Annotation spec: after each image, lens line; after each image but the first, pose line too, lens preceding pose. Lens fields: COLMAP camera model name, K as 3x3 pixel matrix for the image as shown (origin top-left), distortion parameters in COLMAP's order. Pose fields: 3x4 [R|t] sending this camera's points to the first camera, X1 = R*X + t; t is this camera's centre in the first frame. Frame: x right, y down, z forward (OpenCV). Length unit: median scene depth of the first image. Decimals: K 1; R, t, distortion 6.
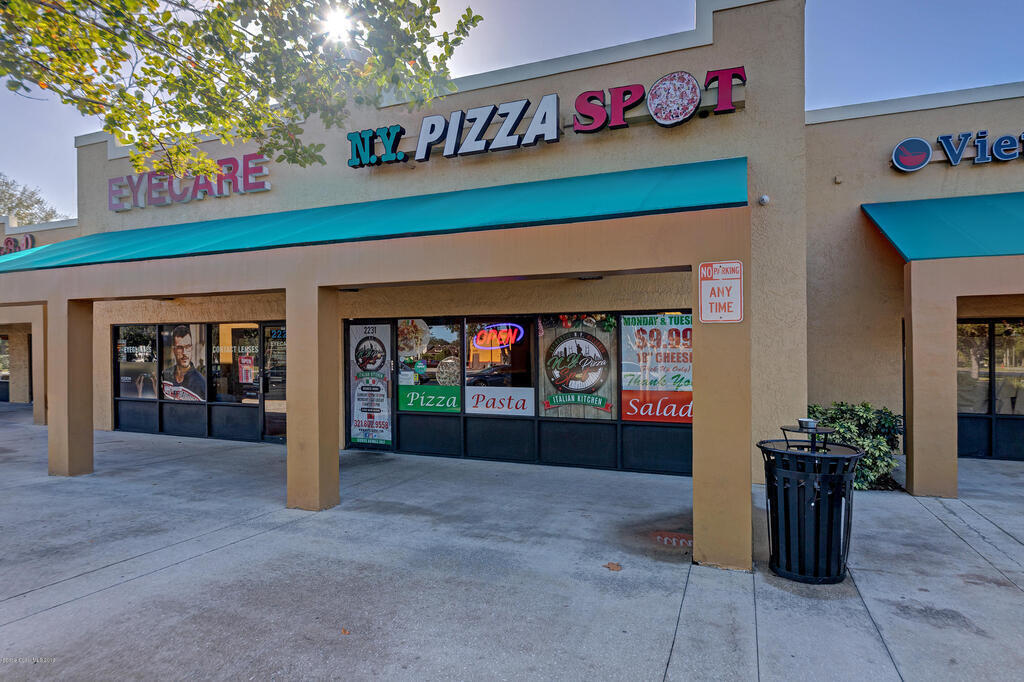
lens RADIAL K [[564.4, 0, 512.1], [0, 564.4, 357.5], [0, 0, 1]] dist [-0.001850, -0.001086]
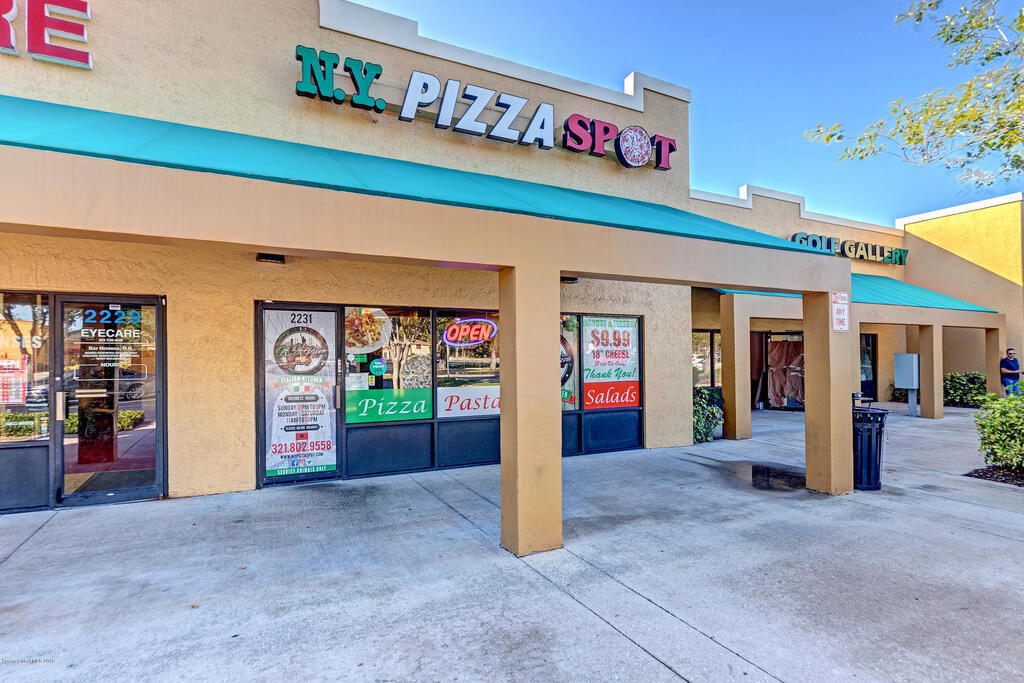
lens RADIAL K [[538.5, 0, 512.0], [0, 538.5, 341.5], [0, 0, 1]] dist [-0.005907, -0.002559]
pose [[0.649478, 0.012089, 0.760284, -0.790015], [0.000677, 0.999864, -0.016477, -0.008876], [-0.760380, 0.011216, 0.649382, 0.441598]]
